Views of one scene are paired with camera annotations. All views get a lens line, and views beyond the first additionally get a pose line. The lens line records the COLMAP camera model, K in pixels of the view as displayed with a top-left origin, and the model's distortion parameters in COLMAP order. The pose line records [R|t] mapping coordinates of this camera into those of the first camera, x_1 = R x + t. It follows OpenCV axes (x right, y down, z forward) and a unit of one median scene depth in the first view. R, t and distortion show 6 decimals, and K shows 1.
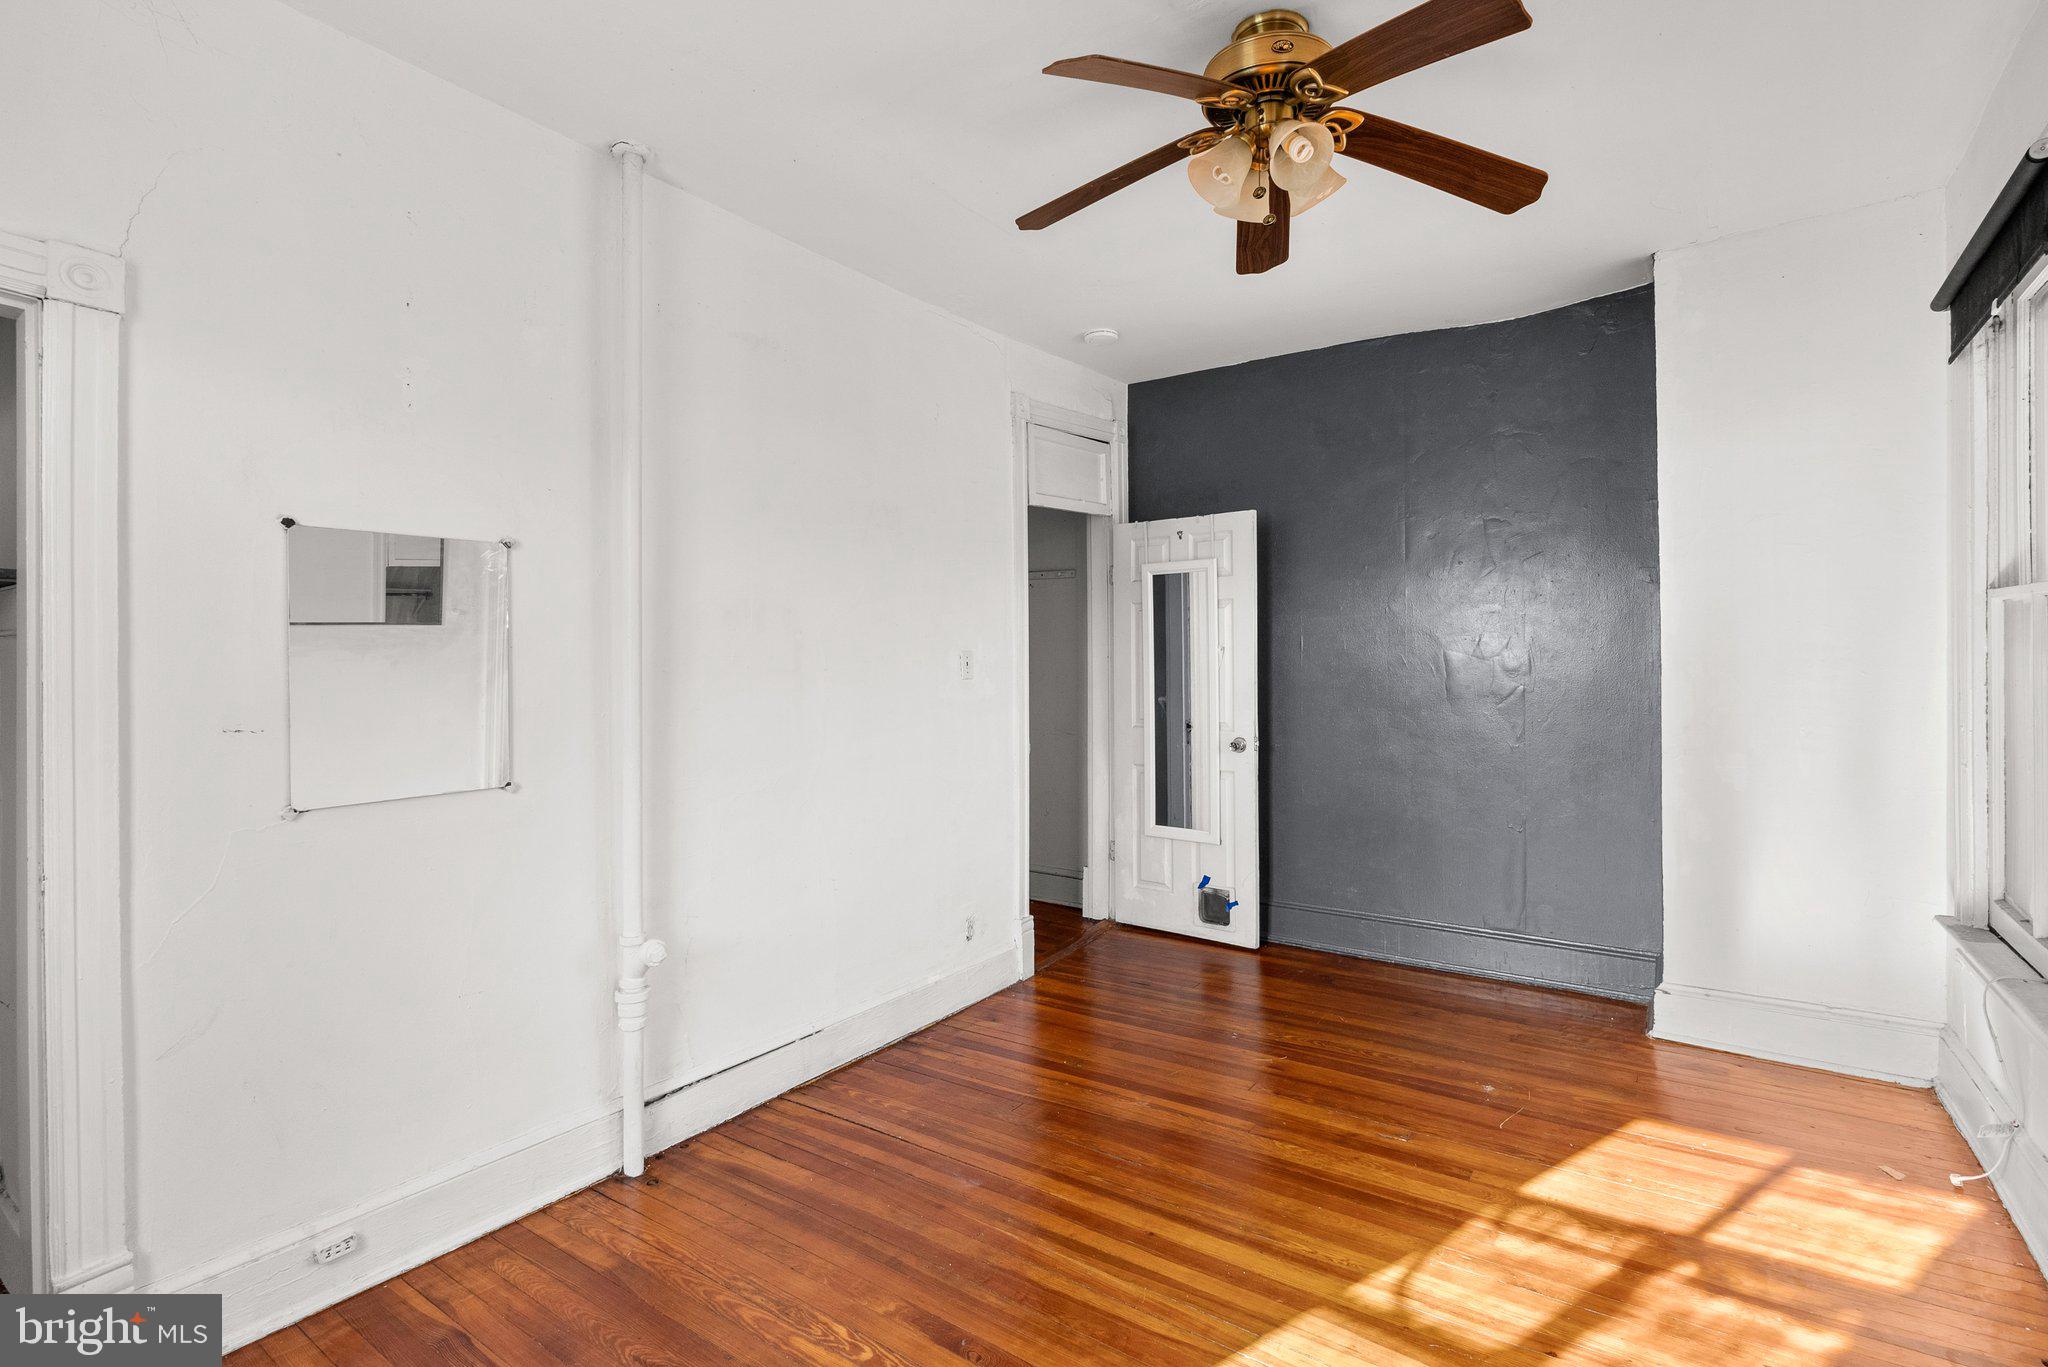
lens RADIAL K [[950.5, 0, 1036.0], [0, 950.5, 672.6], [0, 0, 1]] dist [-0.005662, 0.002098]
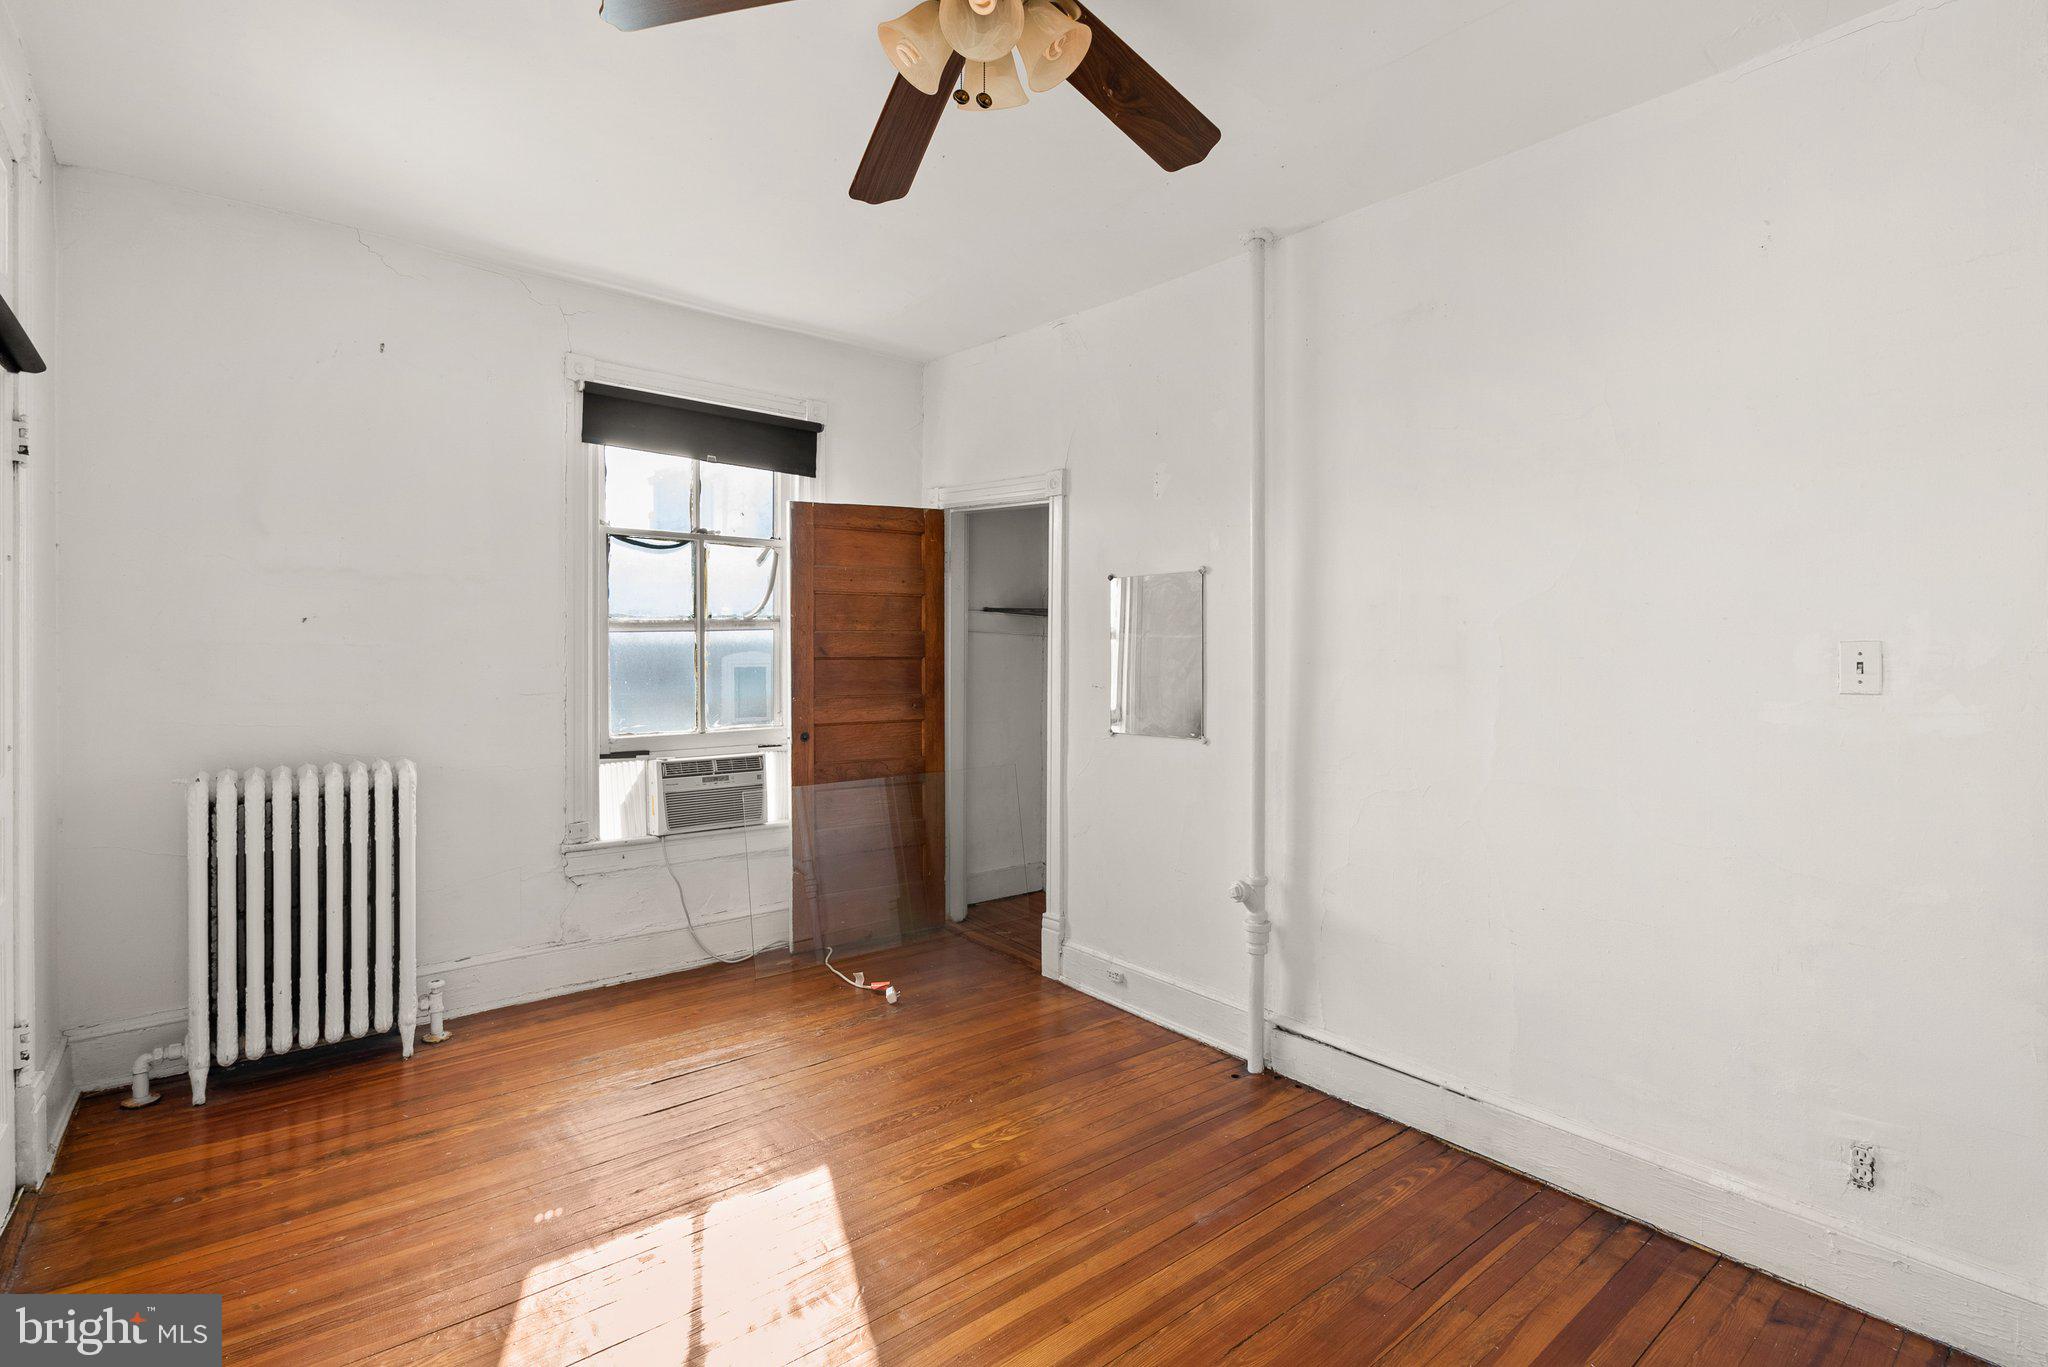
lens RADIAL K [[950.5, 0, 1031.1], [0, 950.5, 671.3], [0, 0, 1]] dist [-0.005662, 0.002098]
pose [[-0.258827, 0.019741, -0.965722, 0.827833], [-0.019671, 0.999476, 0.025703, -0.012707], [0.965723, 0.025649, -0.258303, 1.032053]]
